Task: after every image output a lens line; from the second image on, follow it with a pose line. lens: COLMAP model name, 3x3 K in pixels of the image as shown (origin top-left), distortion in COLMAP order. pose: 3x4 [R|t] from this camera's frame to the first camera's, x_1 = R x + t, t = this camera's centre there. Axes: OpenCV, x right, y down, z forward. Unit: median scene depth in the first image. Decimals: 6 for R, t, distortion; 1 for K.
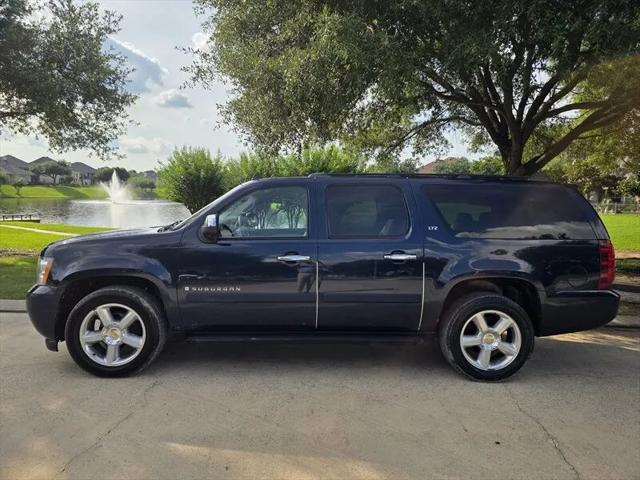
lens RADIAL K [[421.7, 0, 320.2], [0, 421.7, 232.1], [0, 0, 1]] dist [0.058825, -0.058073]
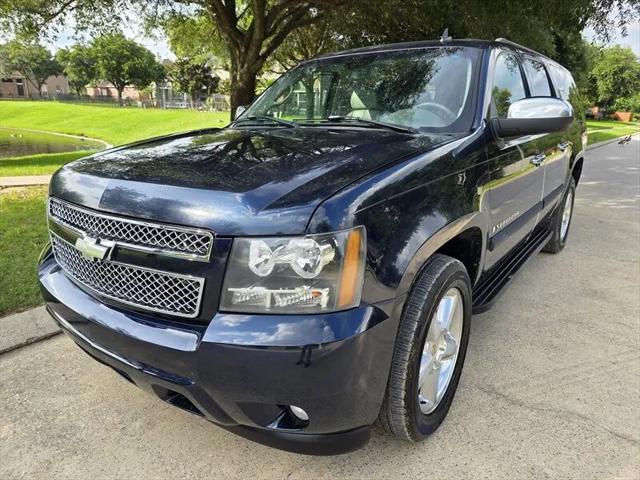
lens RADIAL K [[431.7, 0, 309.7], [0, 431.7, 240.3], [0, 0, 1]] dist [0.050963, -0.055554]
pose [[0.636643, -0.237848, 0.733562, -0.918221], [0.058022, 0.963325, 0.261989, -0.024785], [-0.768973, -0.124231, 0.627095, 0.809244]]
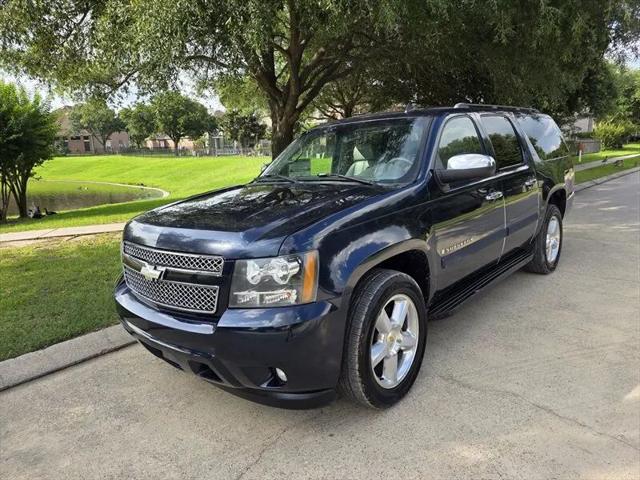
lens RADIAL K [[430.3, 0, 322.2], [0, 430.3, 228.9], [0, 0, 1]] dist [0.062293, -0.061652]
pose [[0.689463, -0.184394, 0.700457, -1.010699], [0.111990, 0.982562, 0.148426, -0.050493], [-0.715611, -0.023890, 0.698091, 0.601051]]
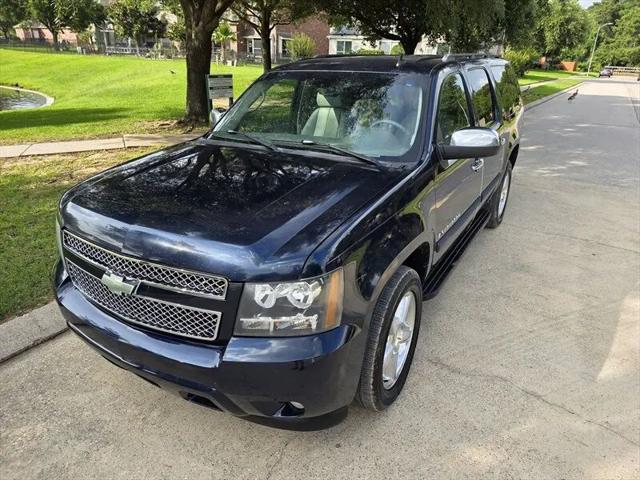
lens RADIAL K [[428.5, 0, 321.1], [0, 428.5, 236.2], [0, 0, 1]] dist [0.069423, -0.069146]
pose [[0.540969, -0.334878, 0.771498, -0.990269], [0.051389, 0.928759, 0.367105, -0.146868], [-0.839471, -0.158946, 0.519639, 0.779809]]
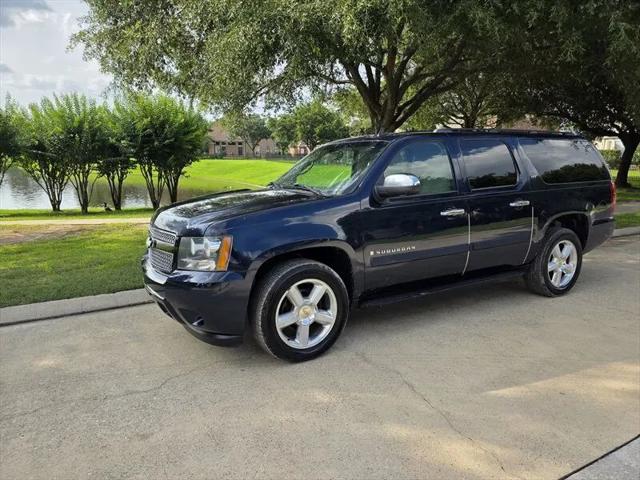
lens RADIAL K [[426.2, 0, 317.4], [0, 426.2, 240.7], [0, 0, 1]] dist [0.062590, -0.060522]
pose [[0.882942, -0.110621, 0.456263, -0.849126], [0.057156, 0.989943, 0.129405, -0.024261], [-0.465989, -0.088179, 0.880386, 0.218142]]
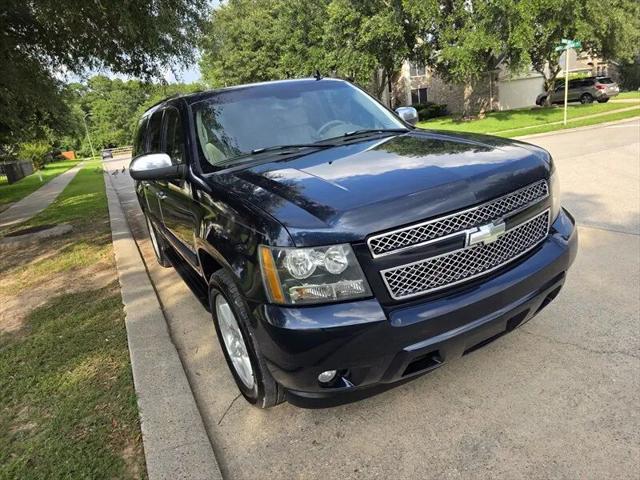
lens RADIAL K [[430.3, 0, 322.2], [0, 430.3, 228.9], [0, 0, 1]] dist [0.062293, -0.061652]
pose [[-0.447237, -0.188964, 0.874226, -1.103391], [0.194179, 0.933601, 0.301137, -0.115326], [-0.873083, 0.304436, -0.380848, 1.606999]]
